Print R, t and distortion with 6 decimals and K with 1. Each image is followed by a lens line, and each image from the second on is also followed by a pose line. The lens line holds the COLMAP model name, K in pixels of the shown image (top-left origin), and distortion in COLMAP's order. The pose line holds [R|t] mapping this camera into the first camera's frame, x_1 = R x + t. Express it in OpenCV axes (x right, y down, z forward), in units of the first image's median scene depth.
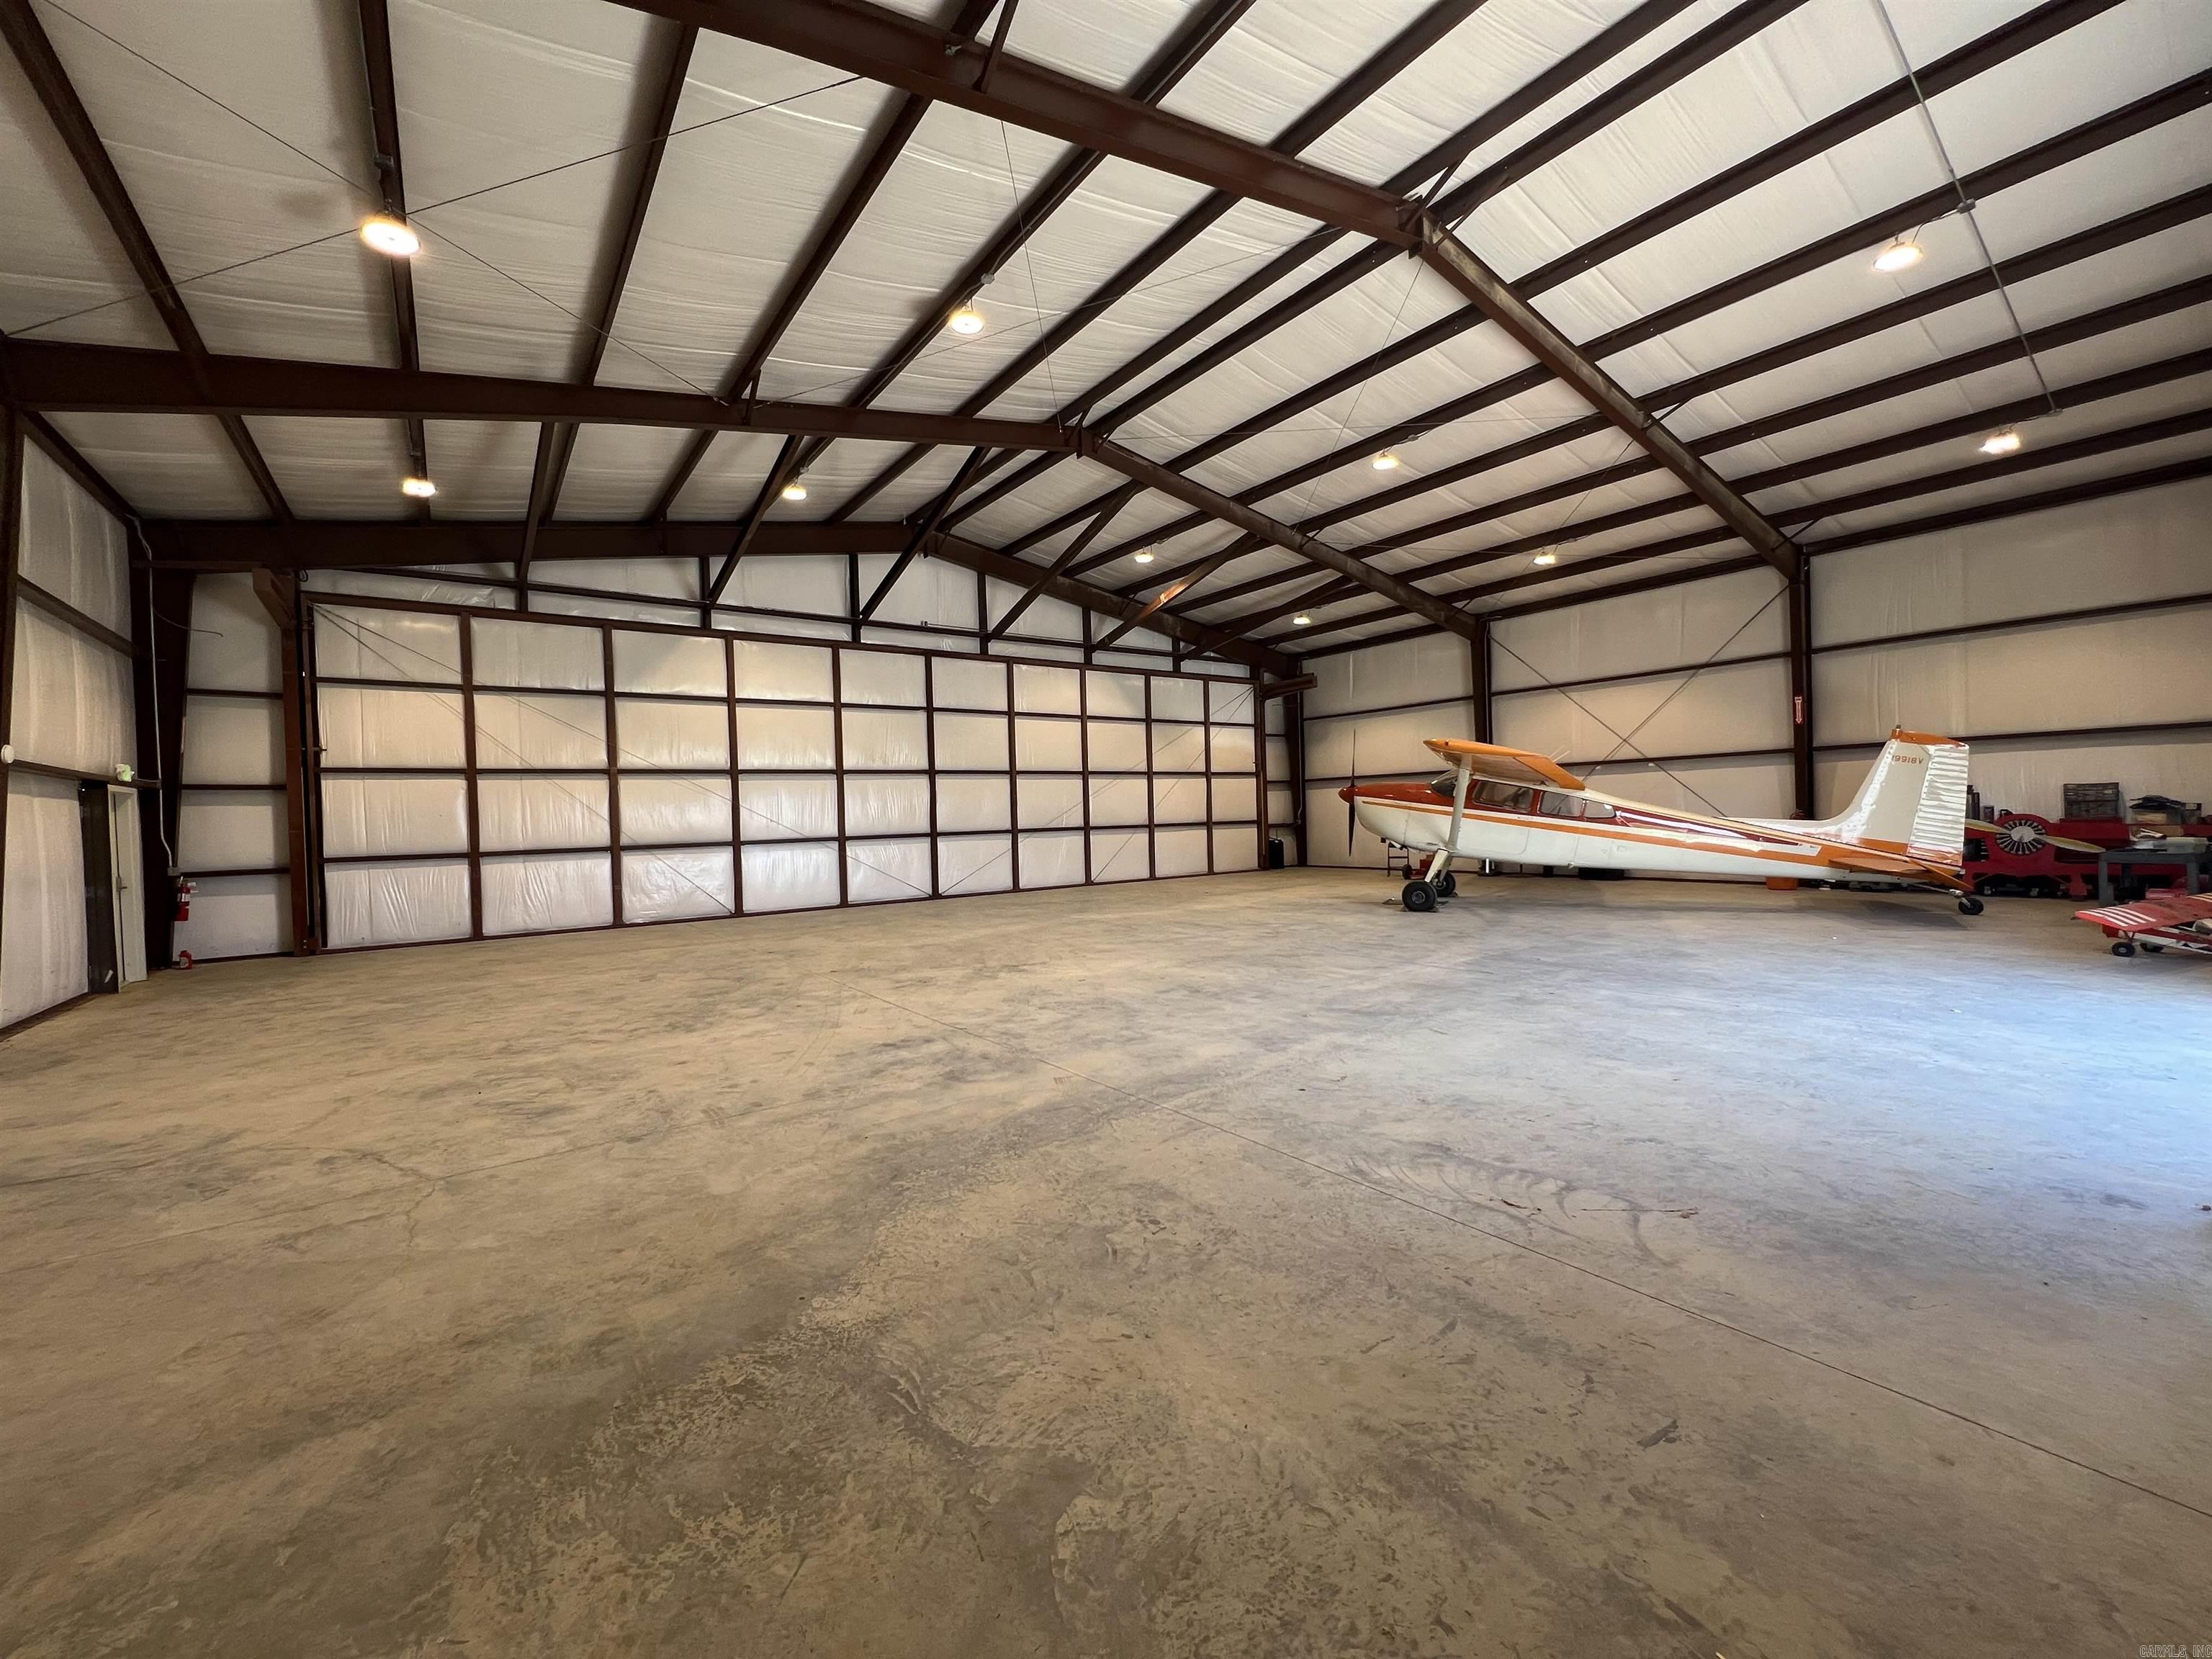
lens RADIAL K [[890.8, 0, 1110.8], [0, 890.8, 836.6], [0, 0, 1]] dist [0.001629, 0.000108]
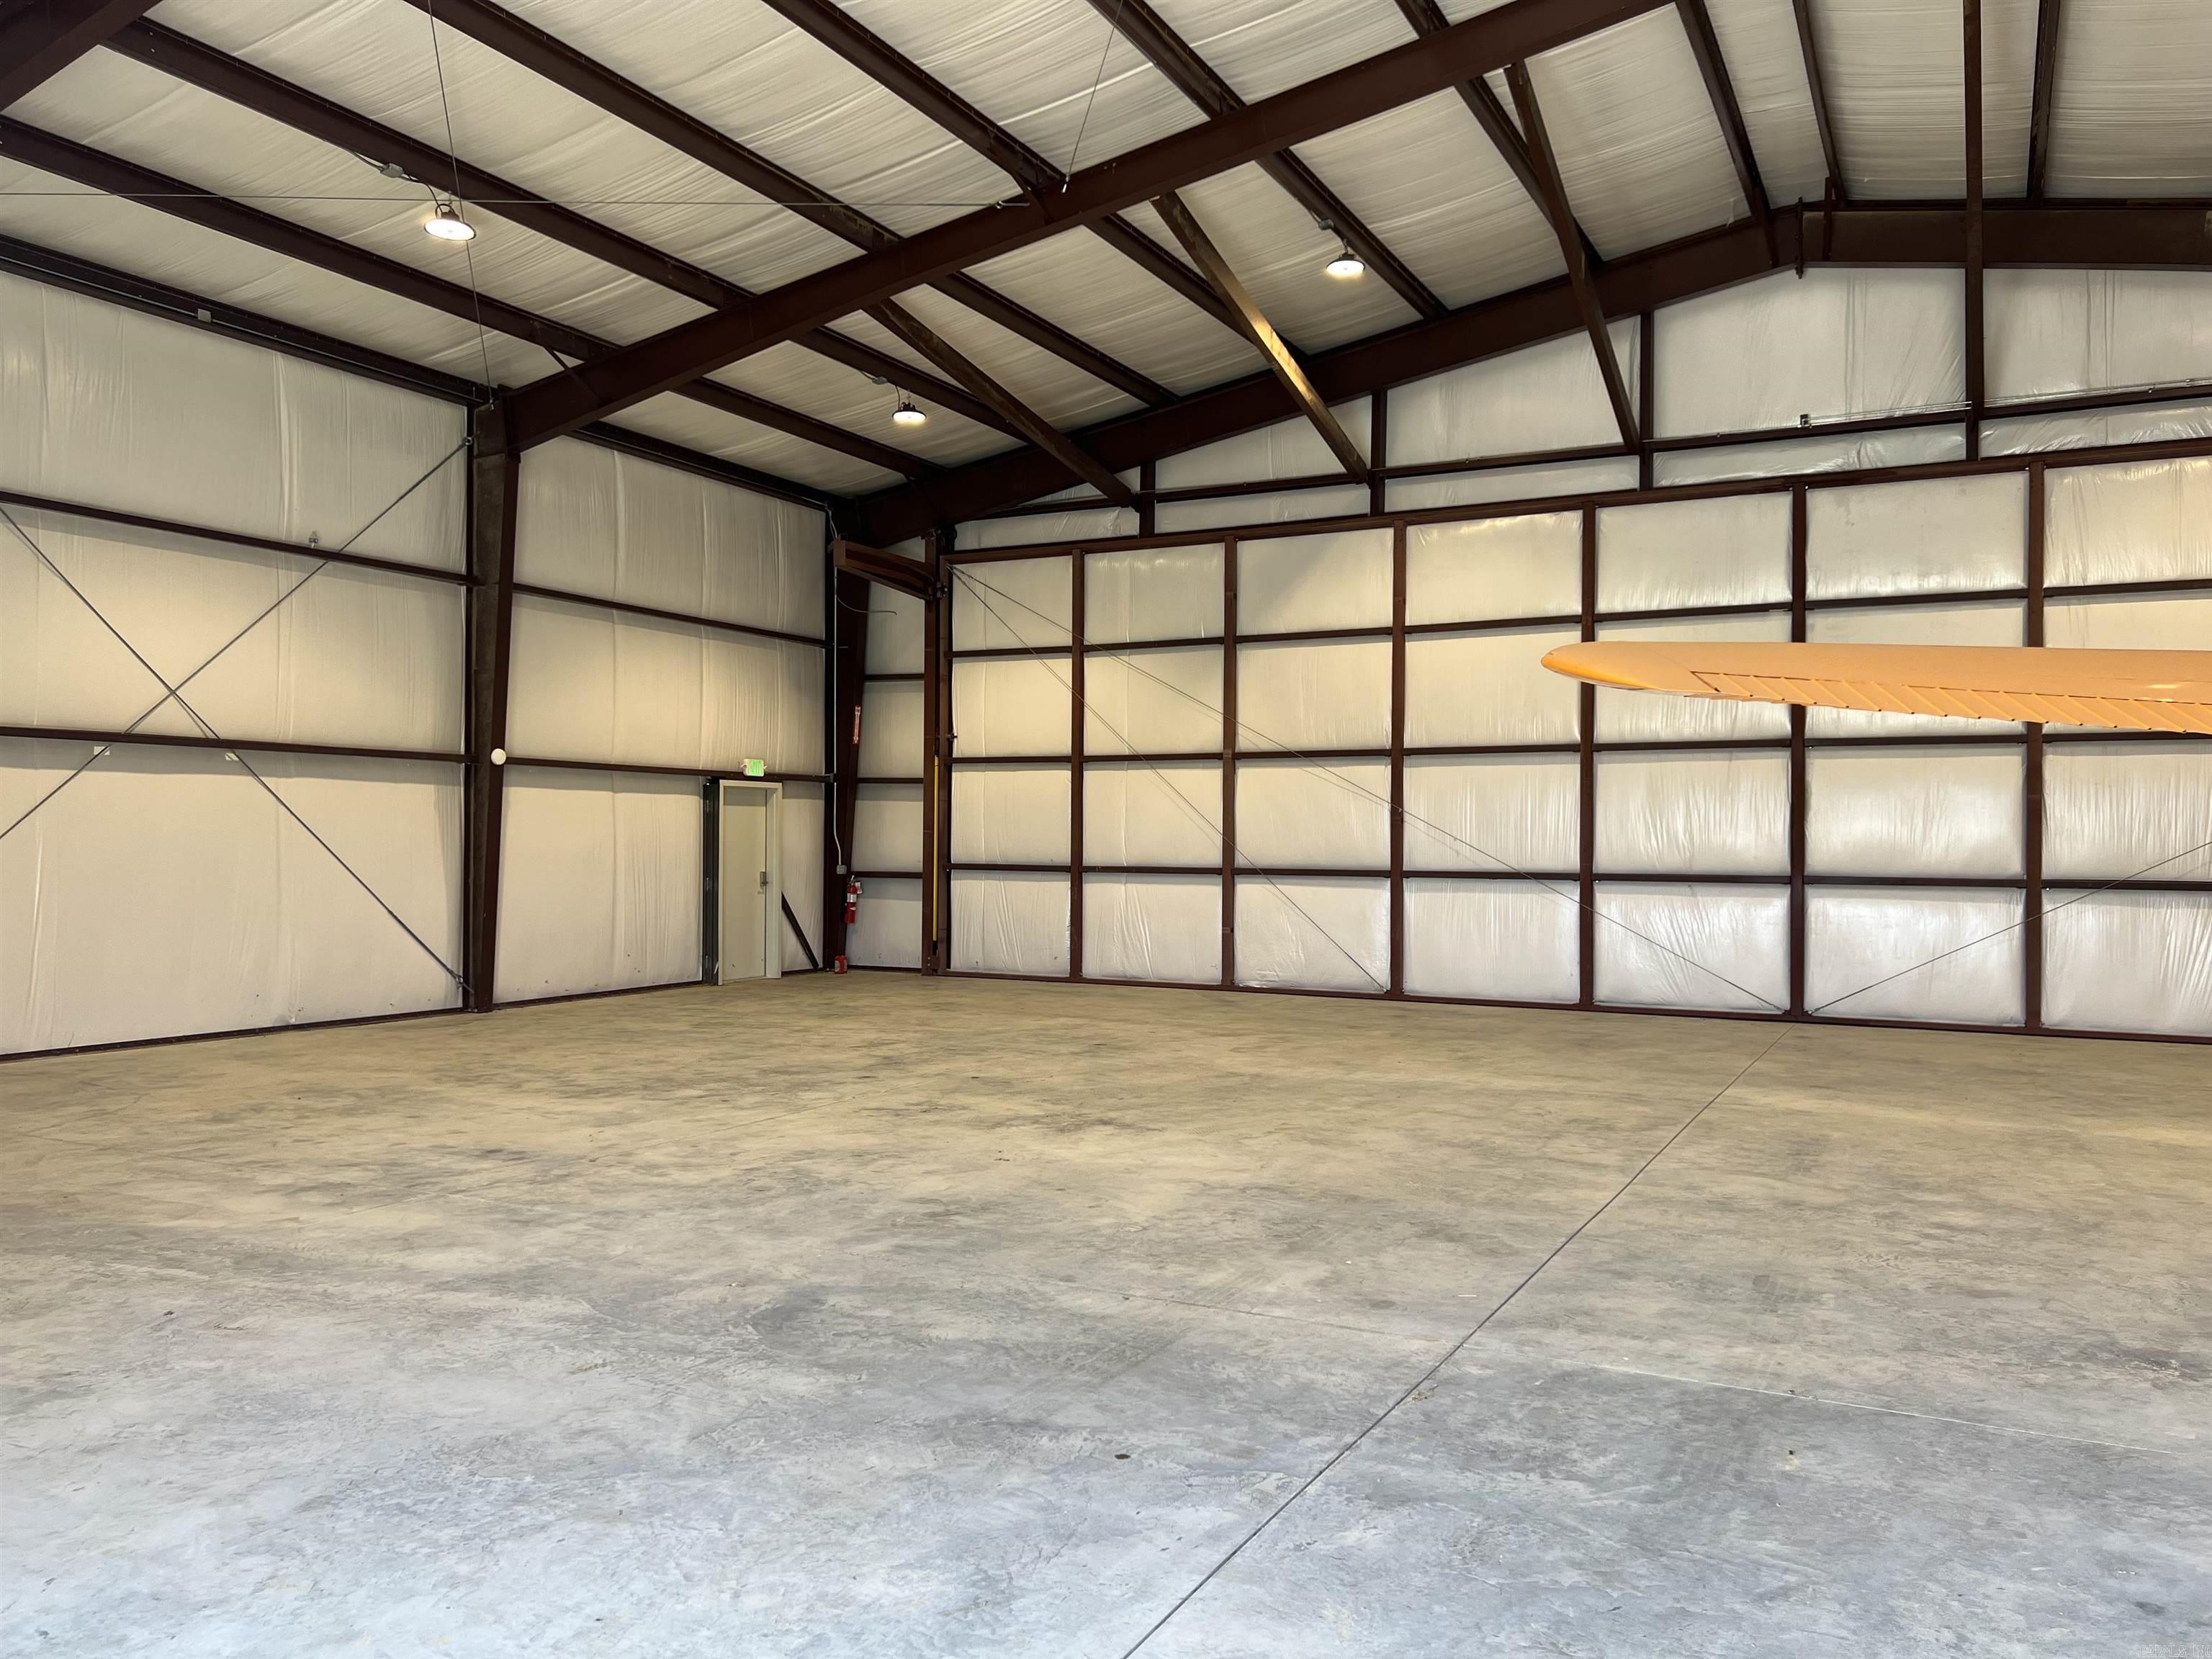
lens RADIAL K [[1669.0, 0, 1095.7], [0, 1669.0, 834.1], [0, 0, 1]] dist [0.060943, -0.070710]
pose [[0.432904, 0.029955, -0.900942, 0.559737], [-0.043316, 0.998984, 0.012401, -0.027339], [0.900399, 0.033657, 0.433762, 0.399250]]
